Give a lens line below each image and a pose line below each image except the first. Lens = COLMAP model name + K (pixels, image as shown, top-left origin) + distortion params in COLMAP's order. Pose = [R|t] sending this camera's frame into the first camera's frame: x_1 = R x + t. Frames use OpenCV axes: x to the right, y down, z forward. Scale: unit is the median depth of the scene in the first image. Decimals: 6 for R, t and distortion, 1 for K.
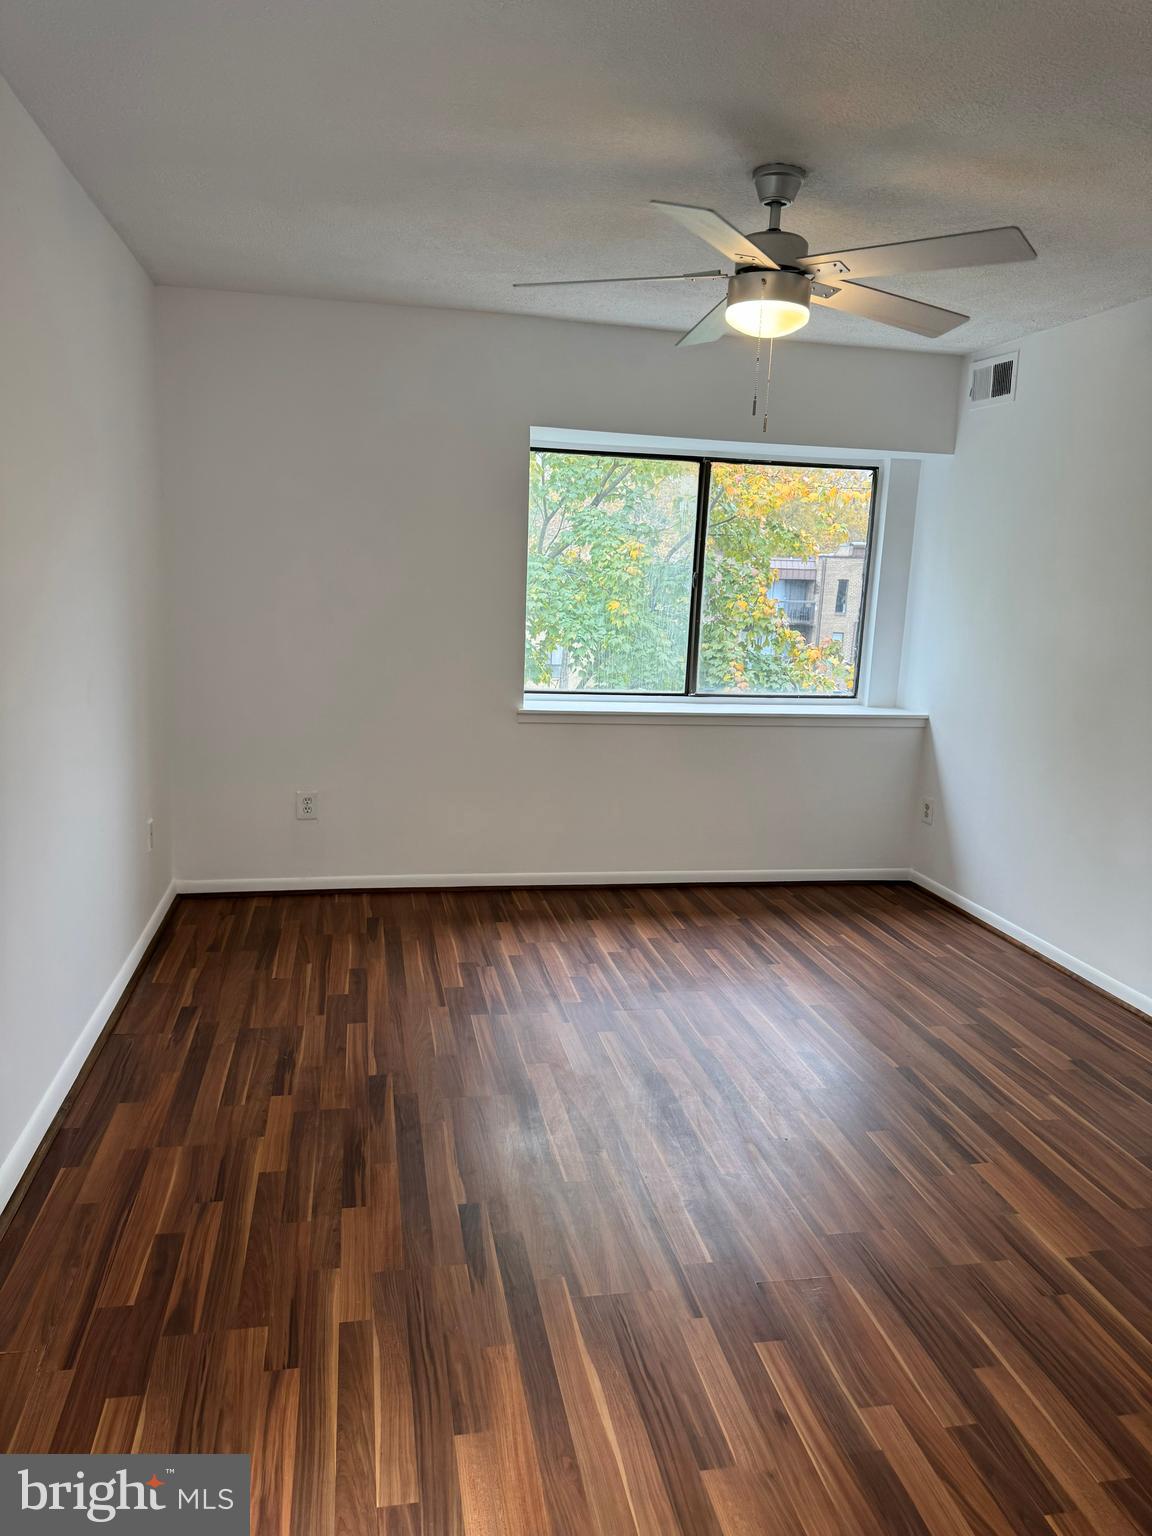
lens RADIAL K [[1098.1, 0, 576.0], [0, 1098.1, 768.0], [0, 0, 1]] dist [0.198225, -0.248638]
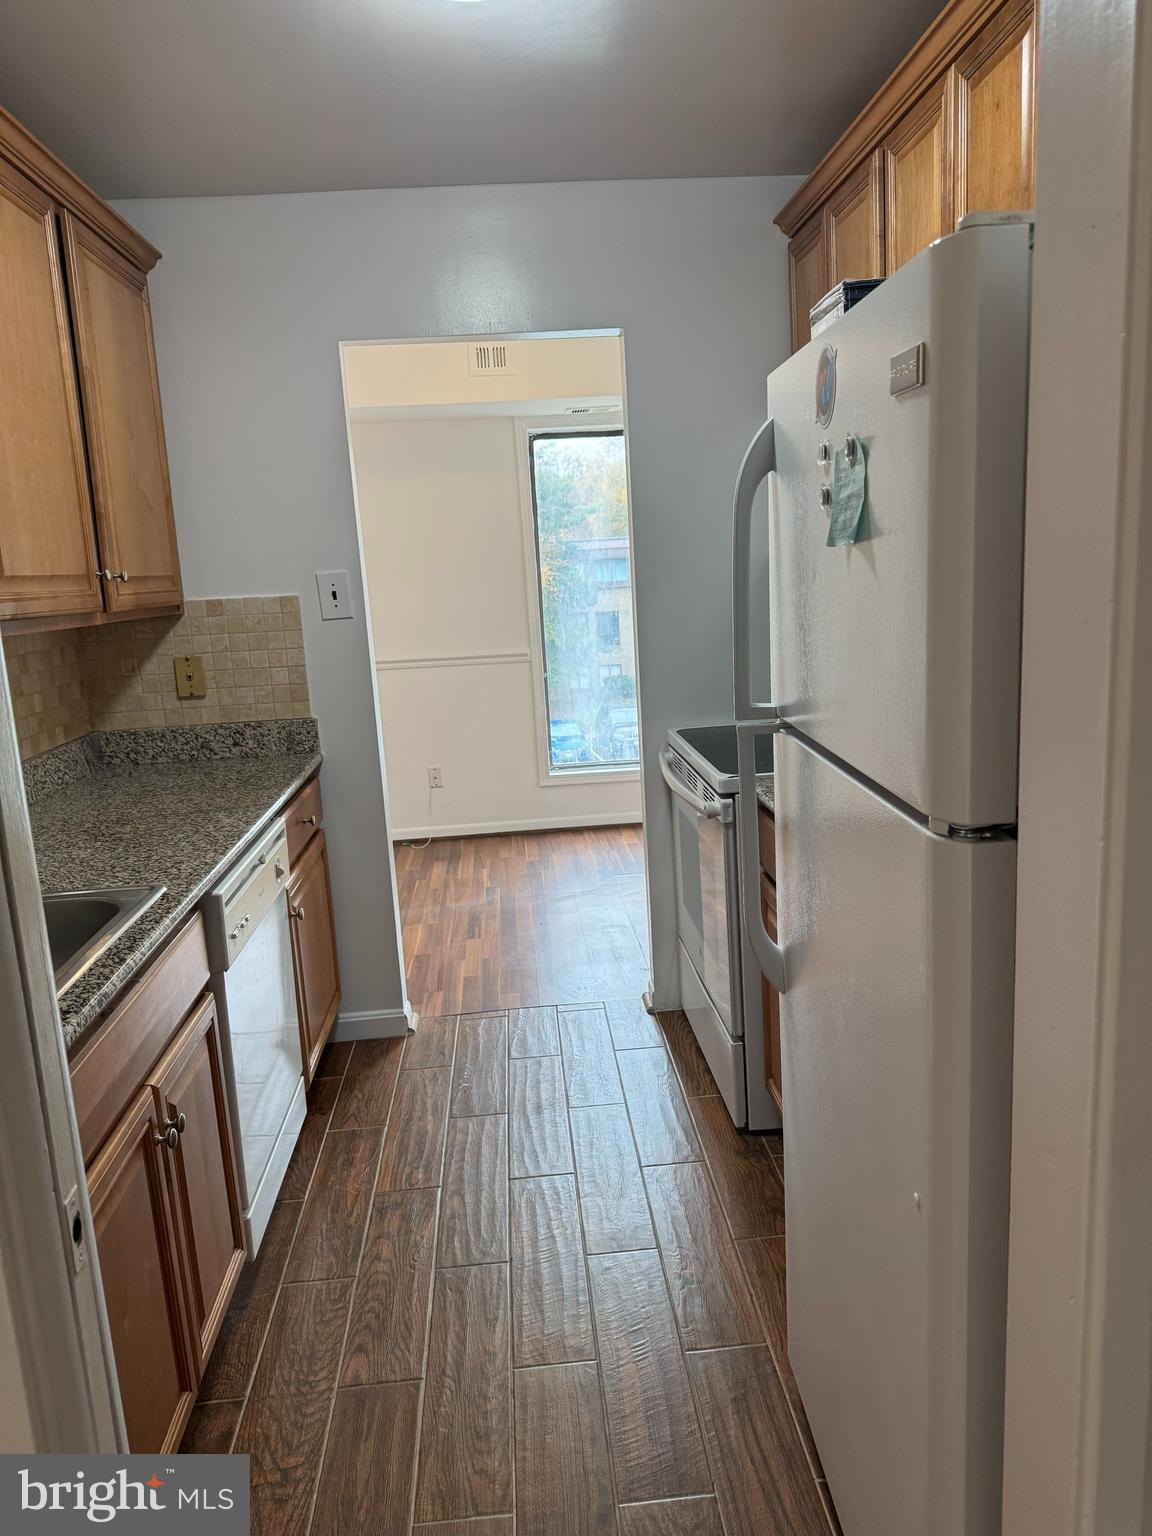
lens RADIAL K [[1098.1, 0, 576.0], [0, 1098.1, 768.0], [0, 0, 1]] dist [0.198225, -0.248638]
pose [[0.988529, -0.063274, -0.137136, 0.074204], [0.064877, 0.997867, 0.007251, 0.071226], [0.136384, -0.016065, 0.990526, -0.373629]]
